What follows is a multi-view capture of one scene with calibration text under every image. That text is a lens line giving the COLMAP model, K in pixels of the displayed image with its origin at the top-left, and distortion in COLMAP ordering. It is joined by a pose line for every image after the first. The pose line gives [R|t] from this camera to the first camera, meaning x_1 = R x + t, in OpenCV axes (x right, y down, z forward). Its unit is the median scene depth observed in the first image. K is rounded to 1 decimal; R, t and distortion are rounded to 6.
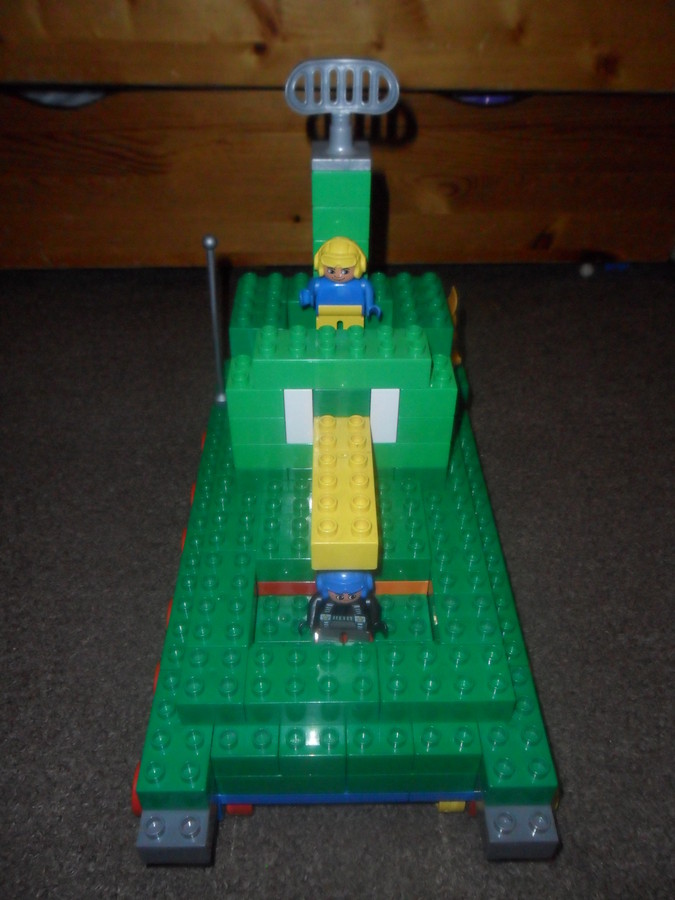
lens RADIAL K [[769.2, 0, 337.5], [0, 769.2, 450.0], [0, 0, 1]] dist [0.007844, 0.003616]
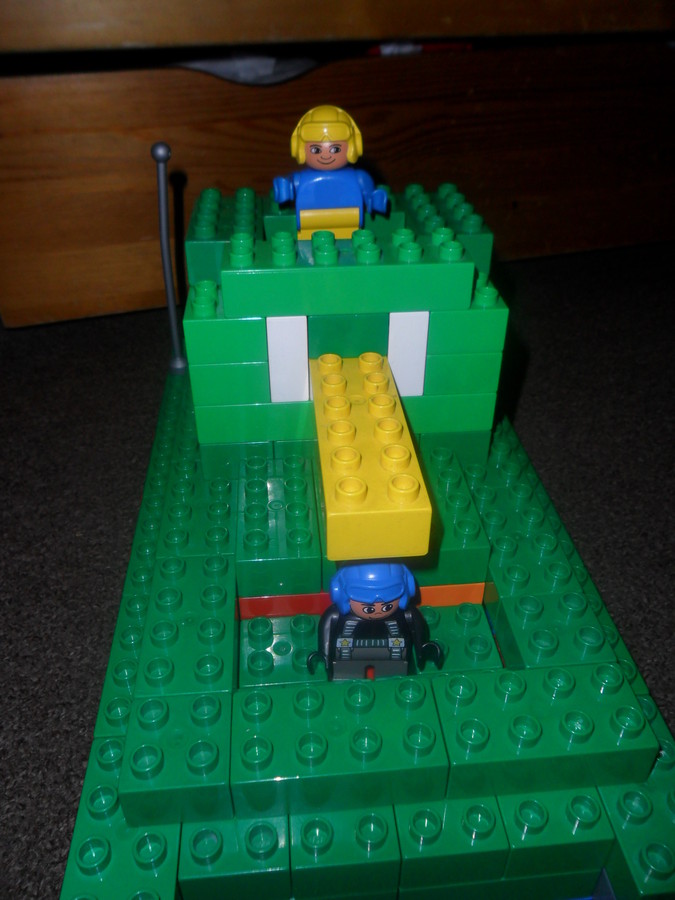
lens RADIAL K [[769.2, 0, 337.5], [0, 769.2, 450.0], [0, 0, 1]] dist [0.007844, 0.003616]
pose [[0.996993, -0.046398, 0.062063, -0.055382], [0.052670, 0.993226, -0.103575, 0.119605], [-0.056837, 0.106533, 0.992683, 0.319211]]
